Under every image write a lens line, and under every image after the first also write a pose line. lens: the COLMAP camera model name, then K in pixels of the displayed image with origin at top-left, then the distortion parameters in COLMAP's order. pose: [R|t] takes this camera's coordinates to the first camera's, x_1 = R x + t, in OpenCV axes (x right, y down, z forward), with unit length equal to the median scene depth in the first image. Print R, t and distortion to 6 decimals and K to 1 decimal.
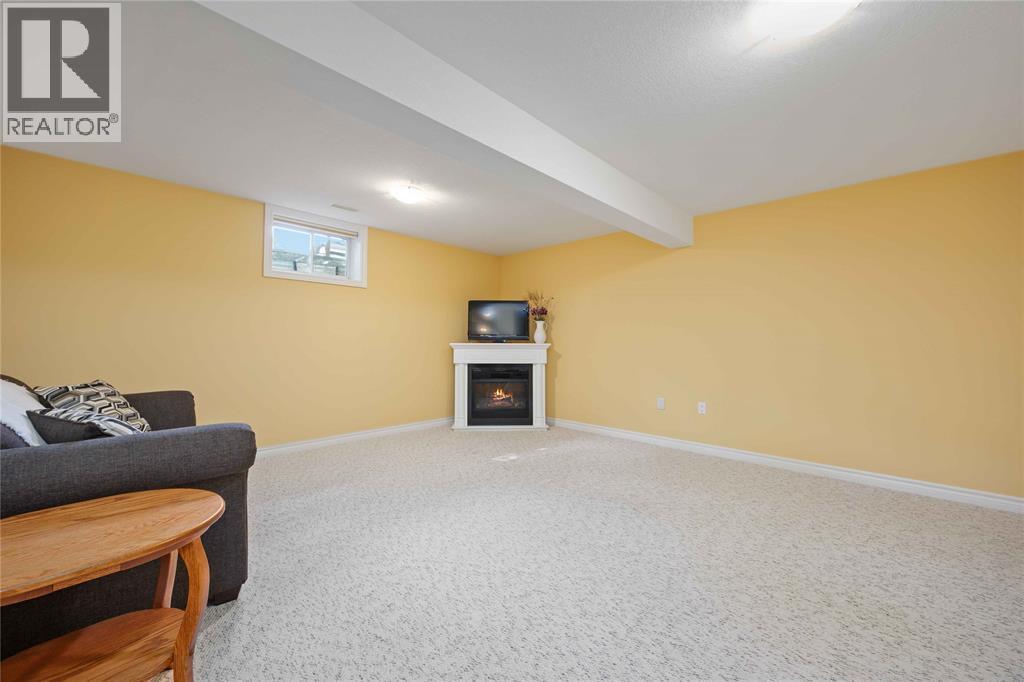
lens RADIAL K [[396.6, 0, 517.9], [0, 396.6, 342.2], [0, 0, 1]] dist [-0.001013, 0.000261]
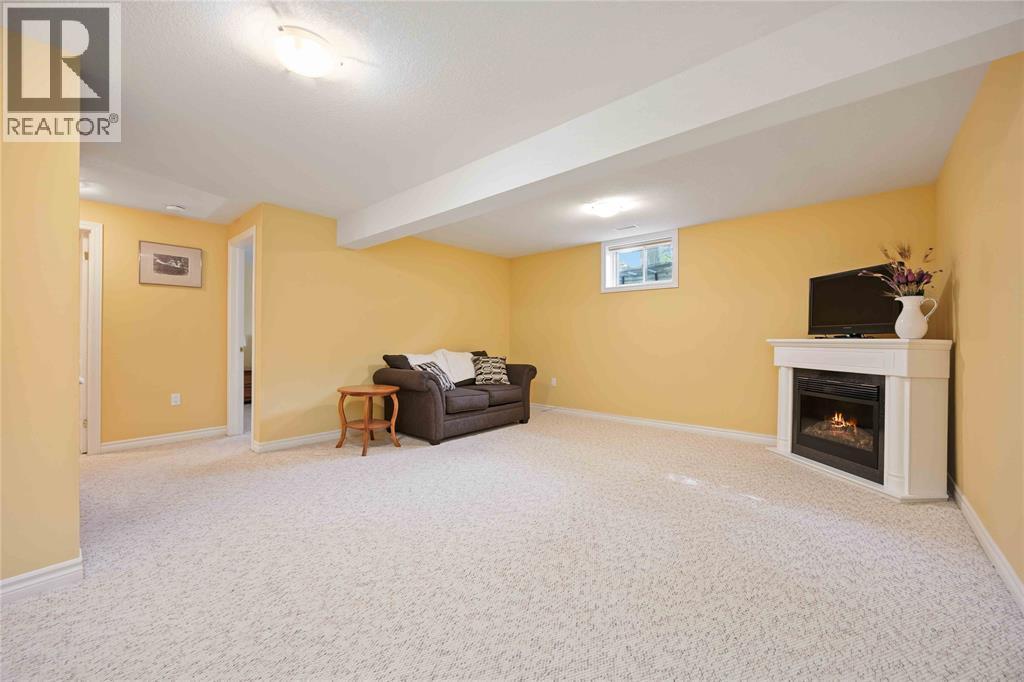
lens RADIAL K [[396.6, 0, 517.9], [0, 396.6, 341.9], [0, 0, 1]] dist [-0.001013, 0.000261]
pose [[0.049346, 0.000746, -0.998781, 0.573834], [0.002954, 0.999995, 0.000893, 0.005078], [0.998777, -0.002995, 0.049343, 0.464177]]
